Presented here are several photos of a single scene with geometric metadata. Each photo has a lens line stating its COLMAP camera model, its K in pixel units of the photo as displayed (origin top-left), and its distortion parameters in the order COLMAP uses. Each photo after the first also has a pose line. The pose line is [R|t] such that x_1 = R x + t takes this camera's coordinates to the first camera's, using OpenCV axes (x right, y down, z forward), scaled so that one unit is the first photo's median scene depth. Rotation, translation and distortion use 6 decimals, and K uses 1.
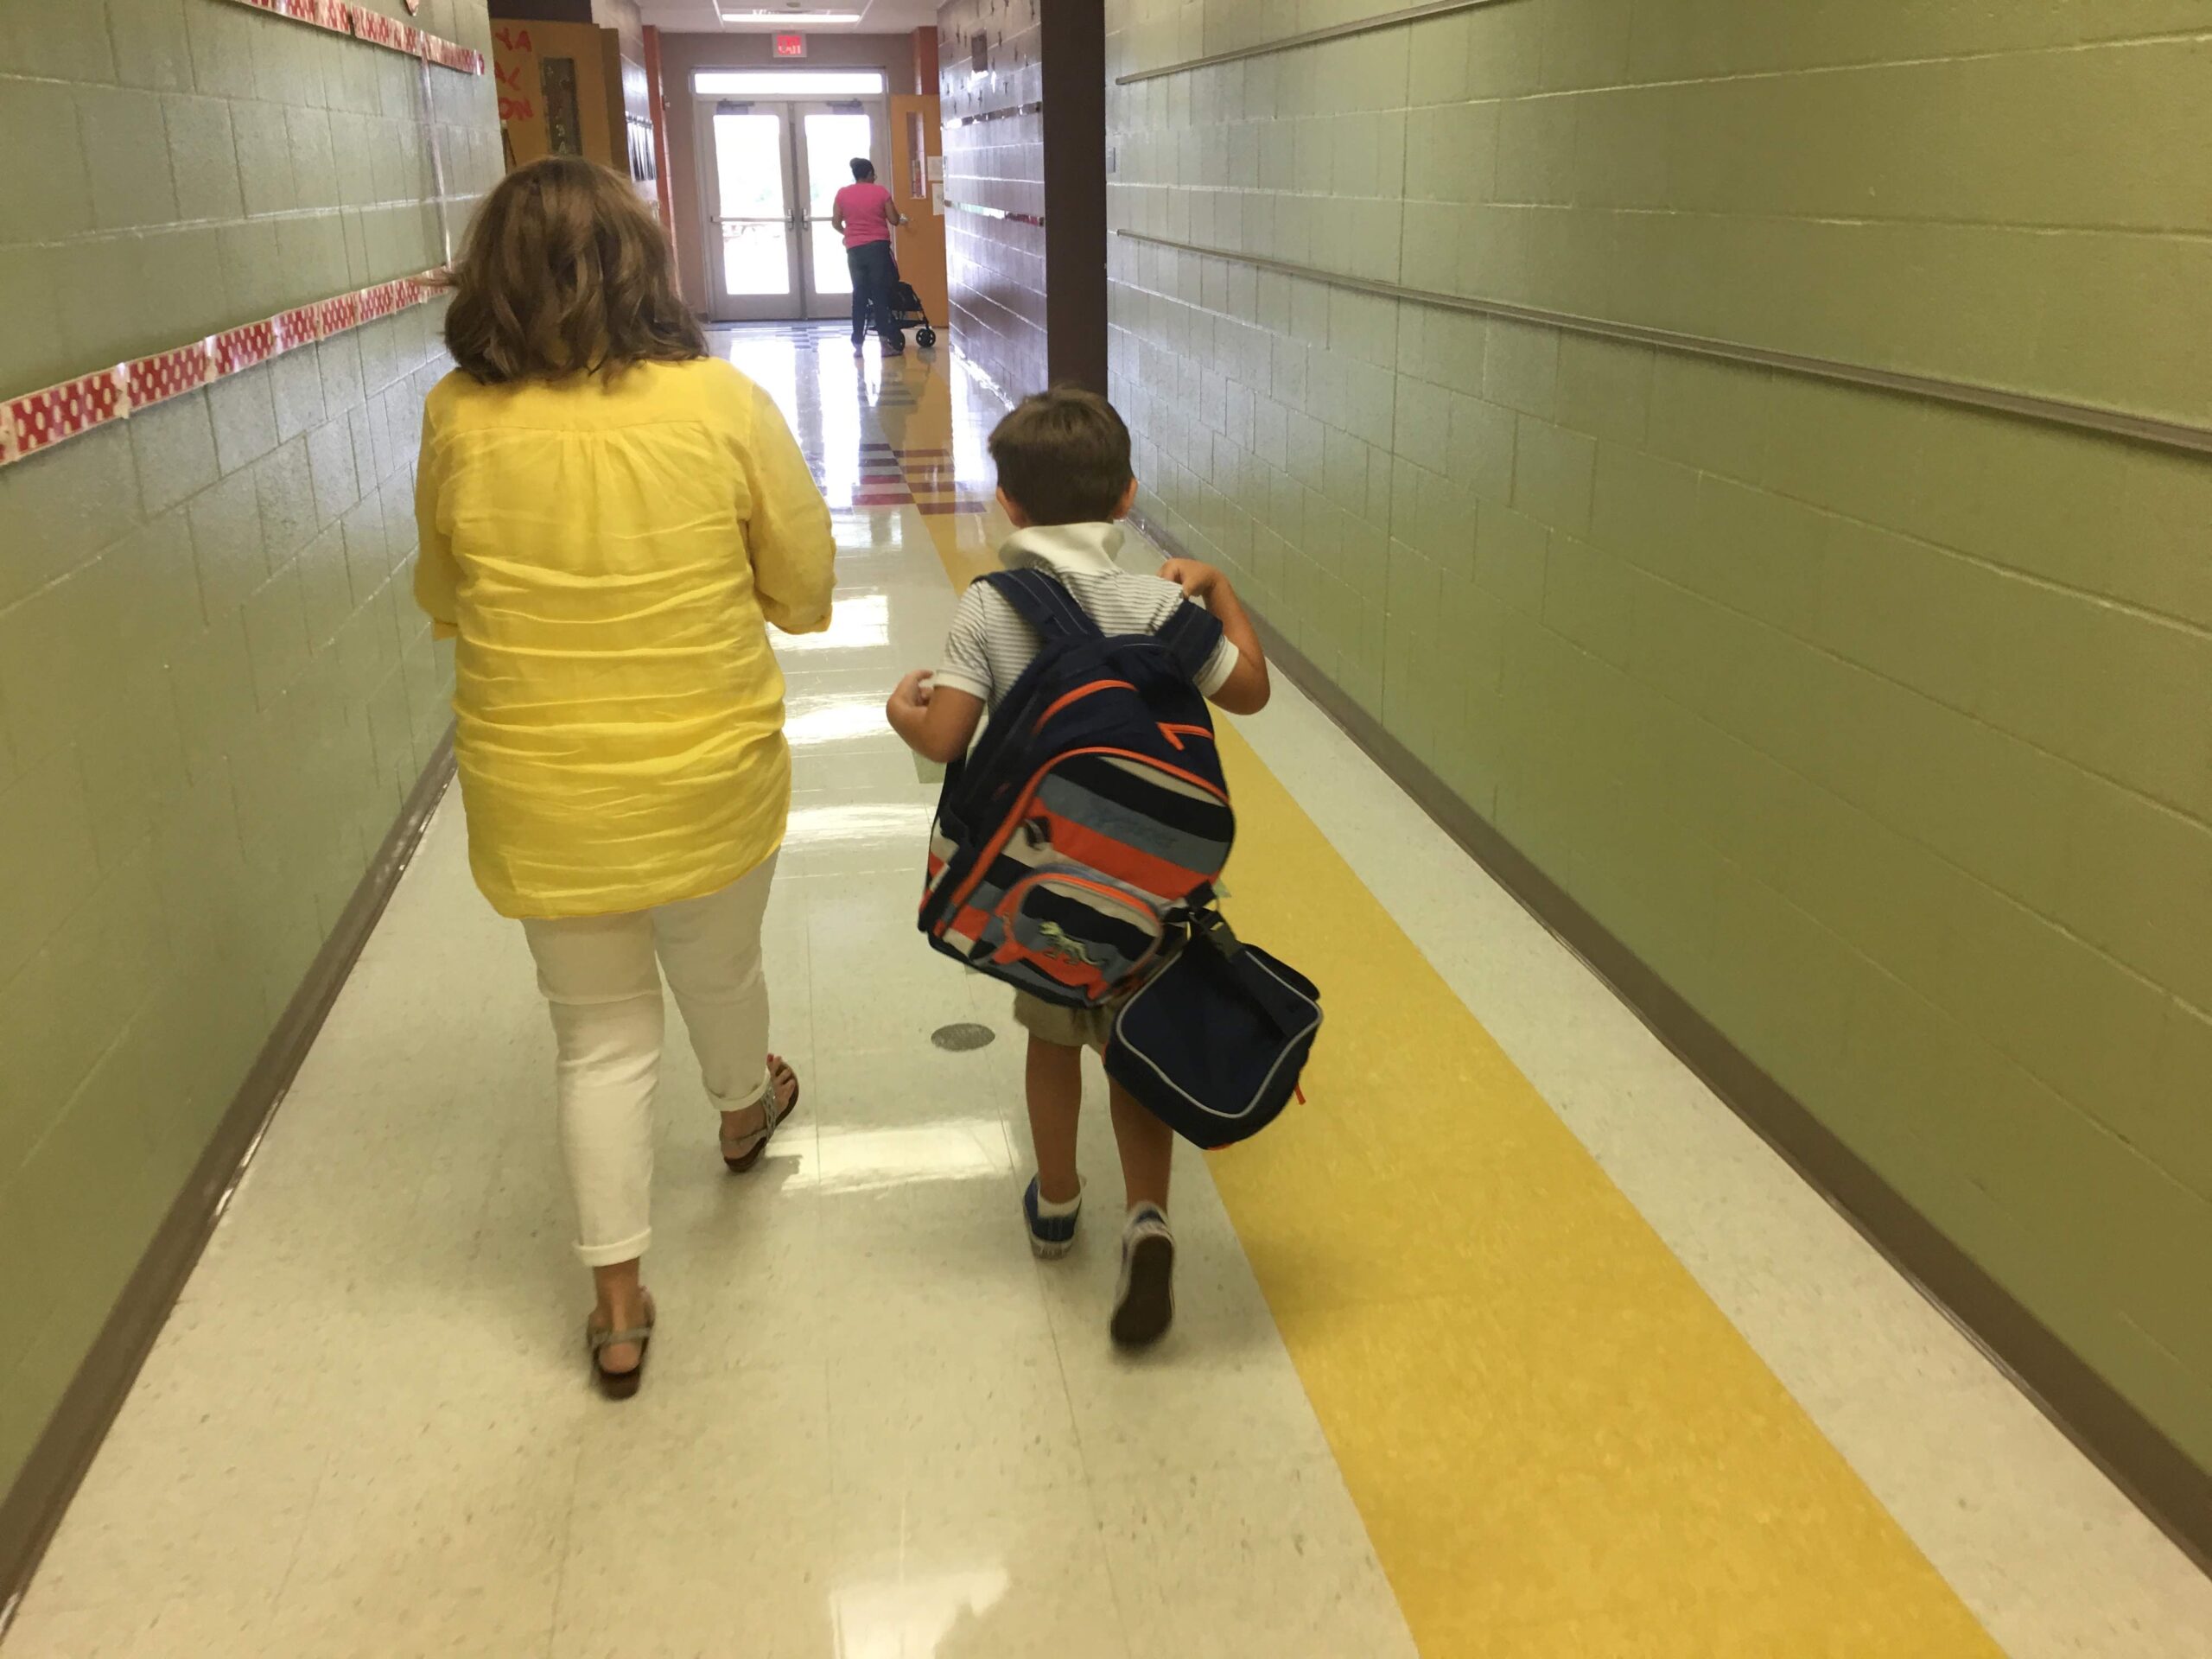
lens RADIAL K [[1890.8, 0, 1136.5], [0, 1890.8, 780.0], [0, 0, 1]] dist [0.068873, -0.087961]
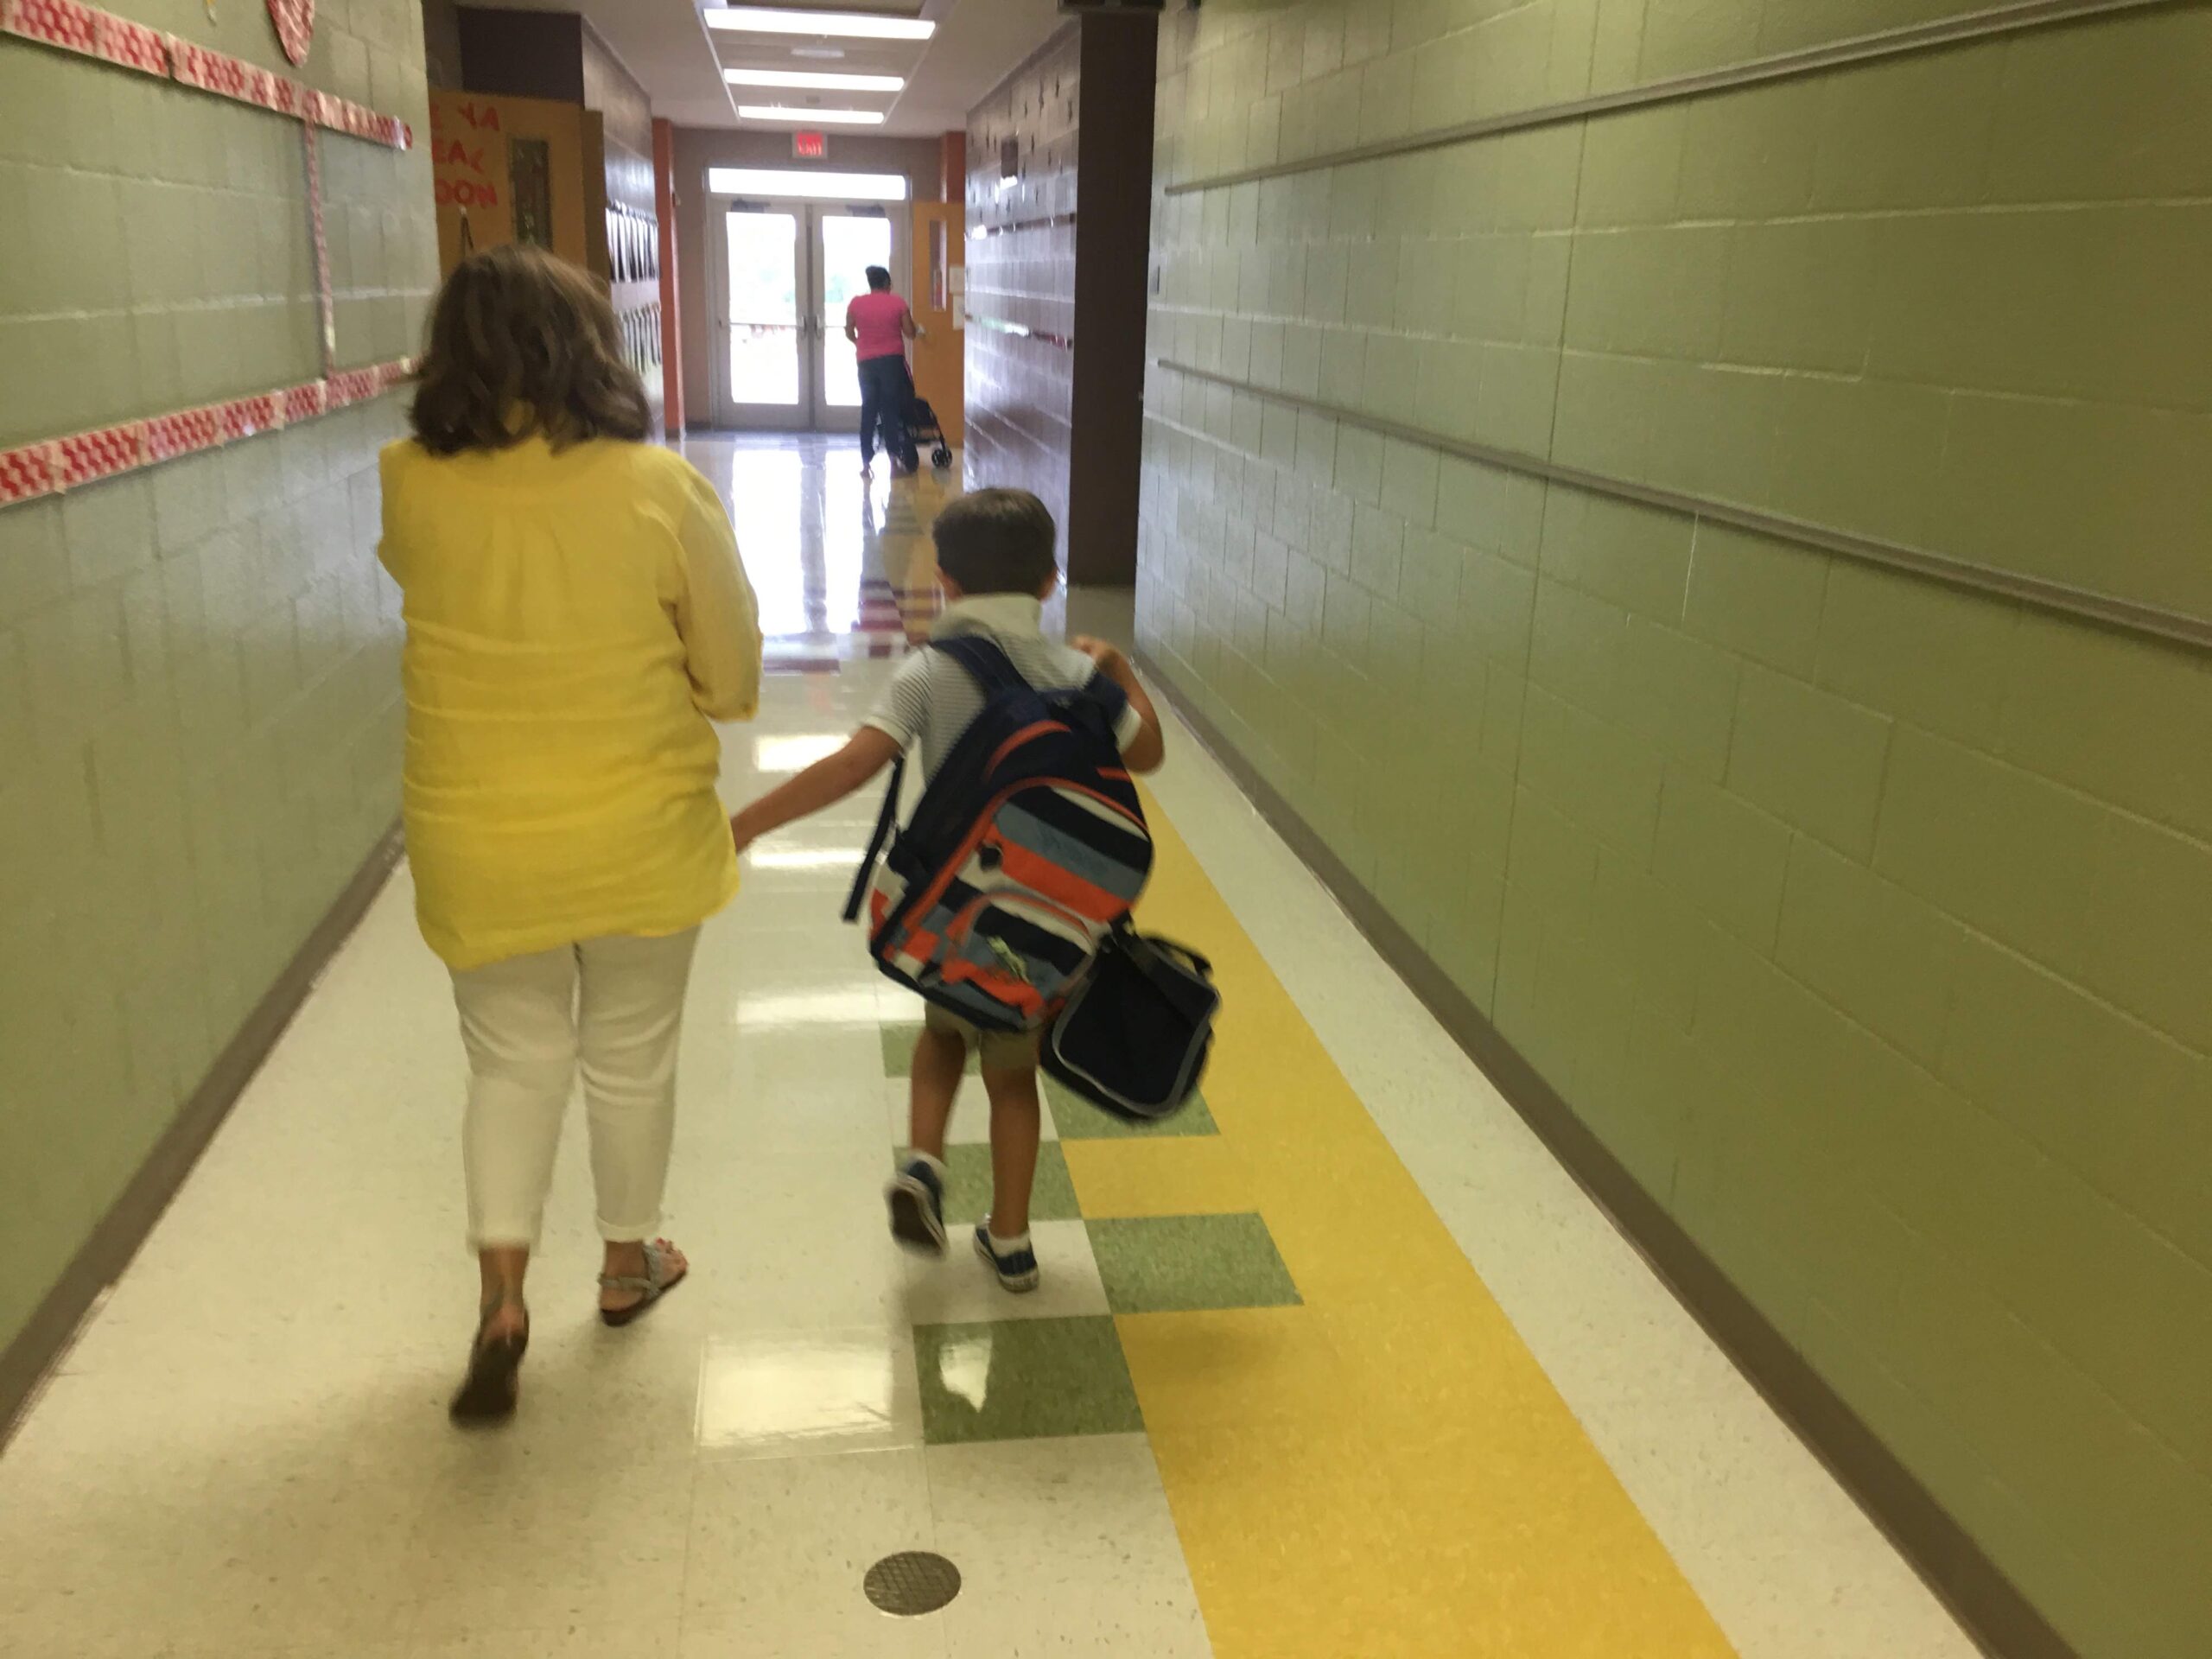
lens RADIAL K [[1890.8, 0, 1118.8], [0, 1890.8, 826.6], [0, 0, 1]] dist [0.068873, -0.087961]
pose [[0.999031, 0.042947, -0.009626, -0.008103], [-0.043243, 0.998522, -0.032936, -0.035587], [0.008197, 0.033320, 0.999411, 0.106161]]
